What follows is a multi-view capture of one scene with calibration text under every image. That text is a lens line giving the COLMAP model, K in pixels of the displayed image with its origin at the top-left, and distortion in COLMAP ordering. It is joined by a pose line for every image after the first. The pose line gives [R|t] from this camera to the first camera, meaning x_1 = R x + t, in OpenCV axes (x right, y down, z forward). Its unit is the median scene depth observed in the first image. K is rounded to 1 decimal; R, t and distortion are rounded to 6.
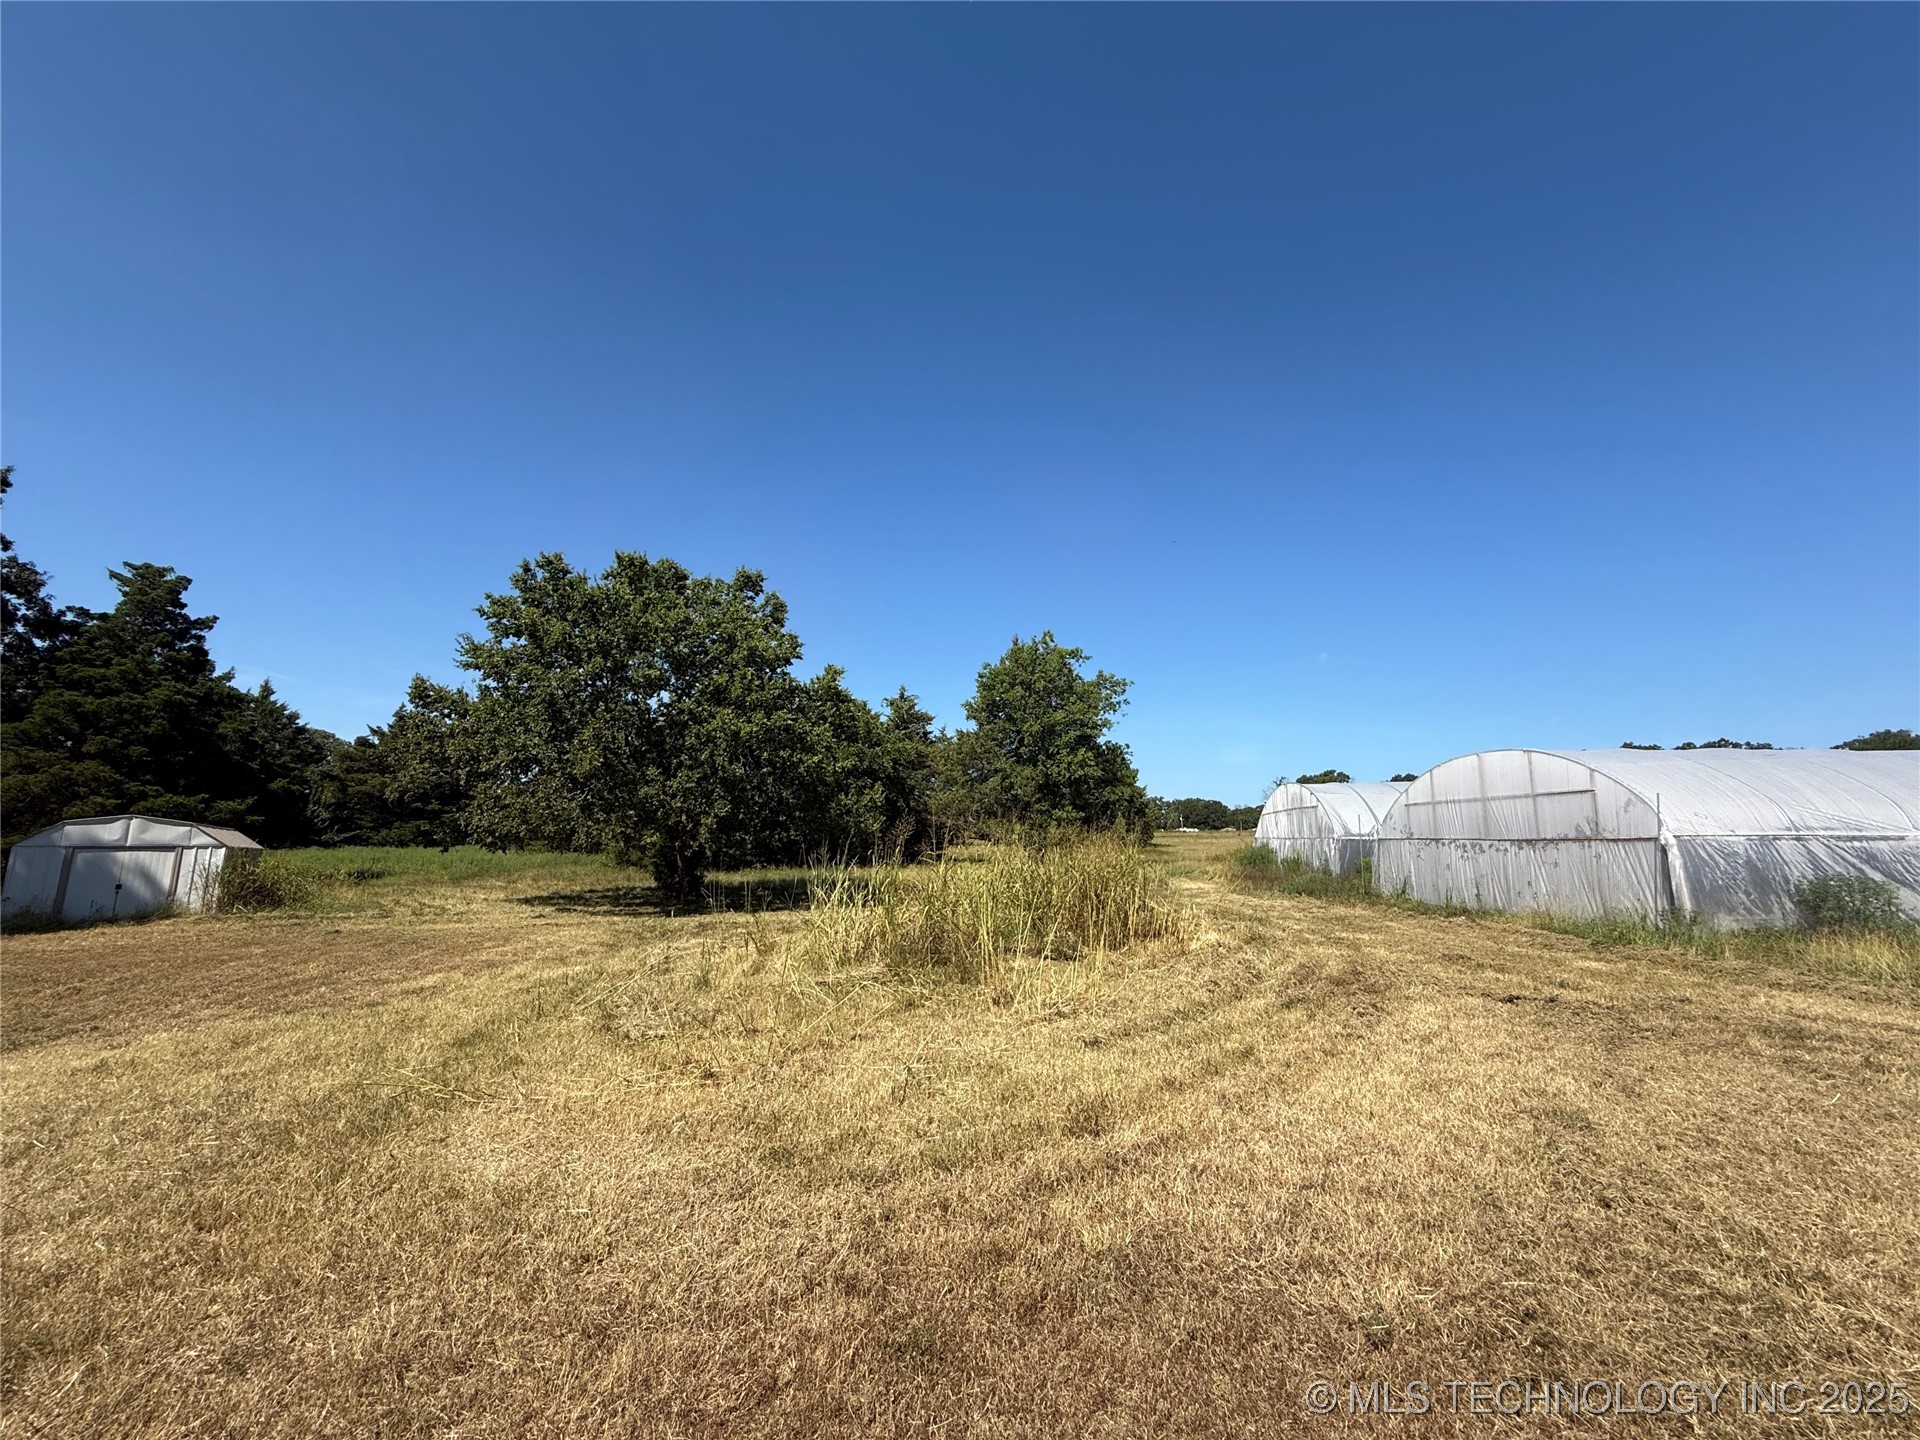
lens RADIAL K [[762.7, 0, 958.8], [0, 762.7, 720.1], [0, 0, 1]] dist [0.002097, -0.000266]
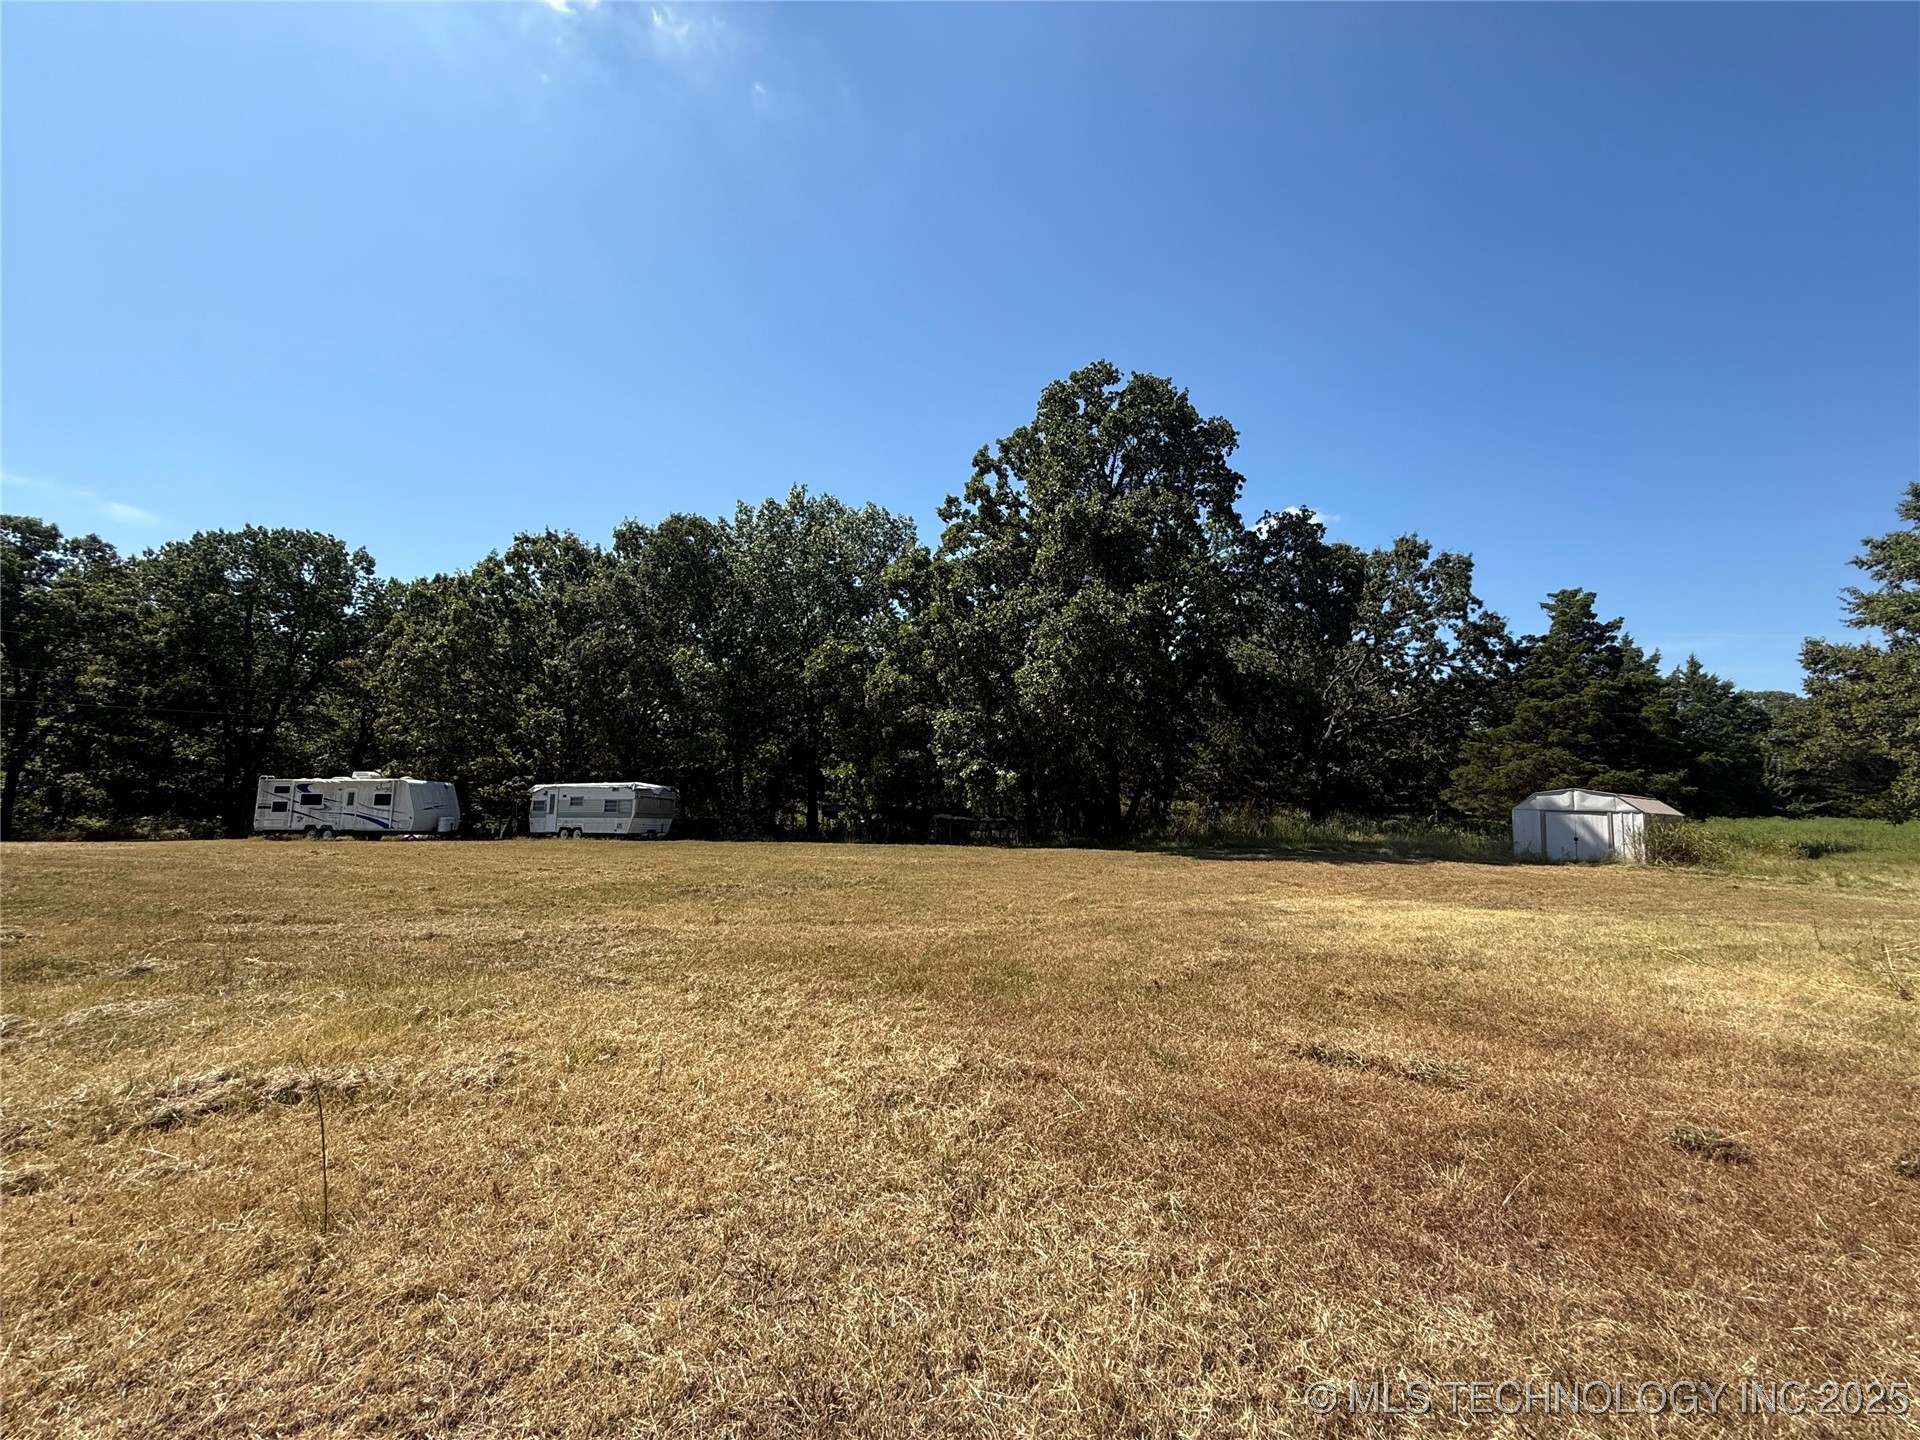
lens RADIAL K [[762.7, 0, 961.2], [0, 762.7, 715.2], [0, 0, 1]] dist [0.002097, -0.000266]
pose [[0.038026, -0.103533, -0.993899, 0.169497], [0.137242, 0.985734, -0.097432, -0.015575], [0.989807, -0.132699, 0.051692, -0.101486]]
